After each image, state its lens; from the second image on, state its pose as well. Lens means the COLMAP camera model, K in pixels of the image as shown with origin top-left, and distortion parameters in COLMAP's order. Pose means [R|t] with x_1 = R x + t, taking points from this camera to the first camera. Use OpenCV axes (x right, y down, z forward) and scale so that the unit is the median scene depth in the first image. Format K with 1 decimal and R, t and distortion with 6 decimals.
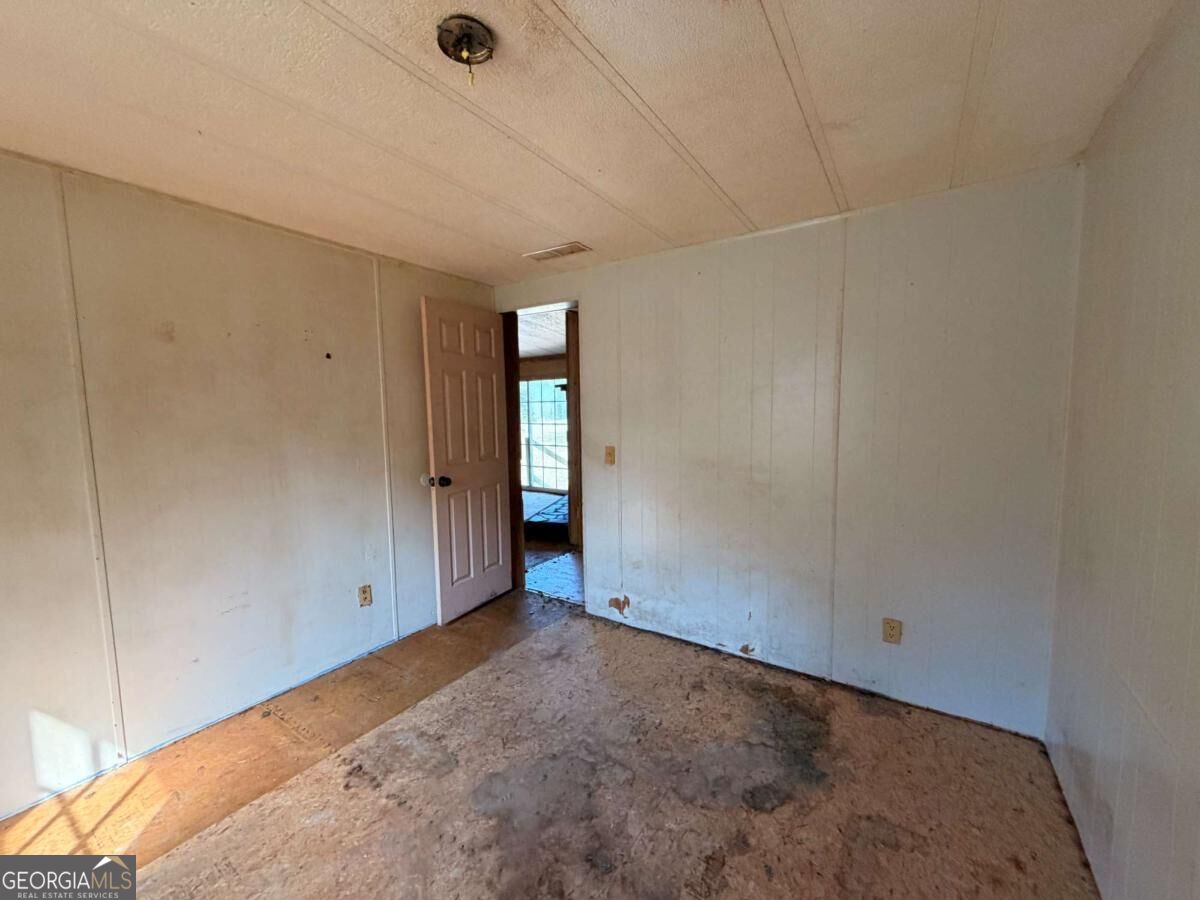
lens RADIAL K [[476.0, 0, 596.9], [0, 476.0, 449.6], [0, 0, 1]] dist [0.000868, 0.000369]
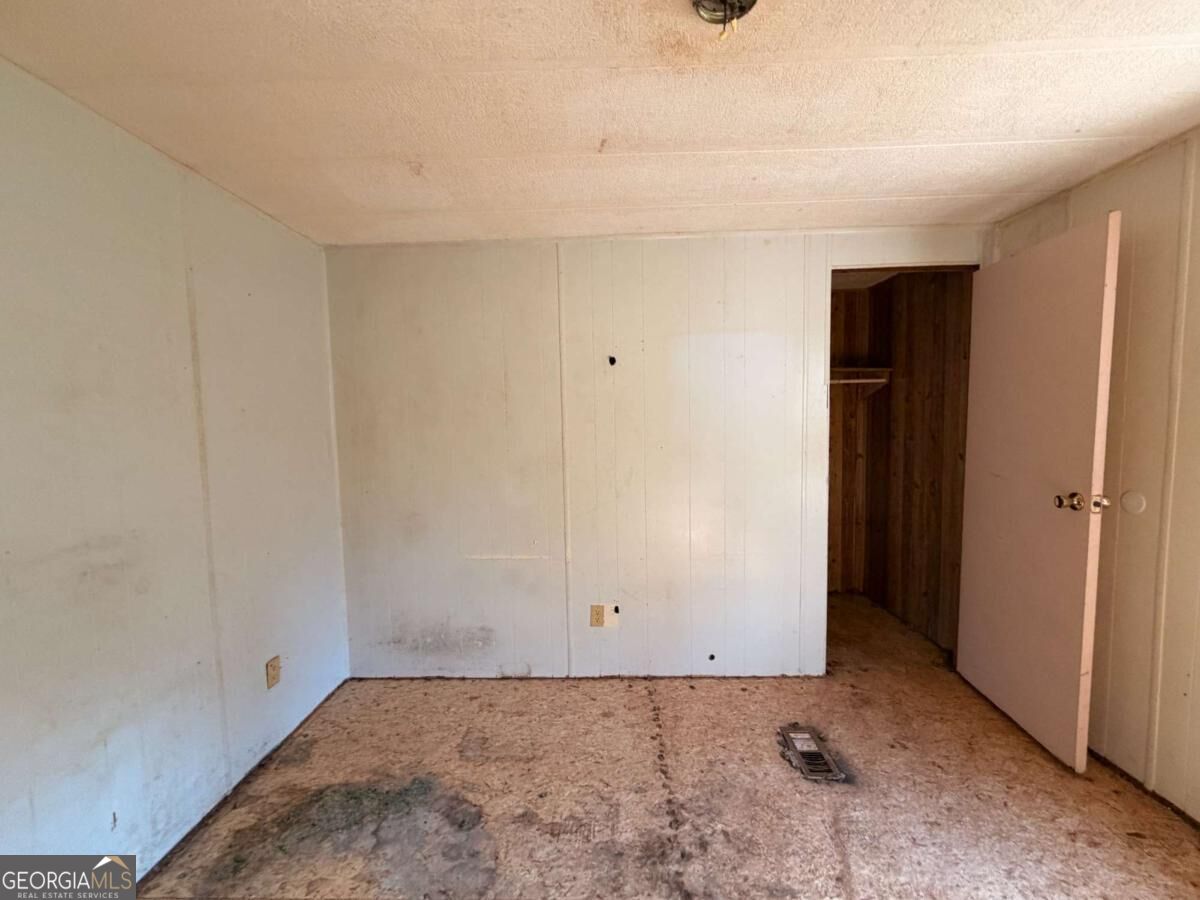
lens RADIAL K [[476.0, 0, 597.0], [0, 476.0, 451.4], [0, 0, 1]] dist [0.000868, 0.000369]
pose [[-0.527431, -0.034884, 0.848881, -0.540223], [0.100094, 0.989647, 0.102860, -0.078488], [-0.843681, 0.139220, -0.518479, 1.042804]]
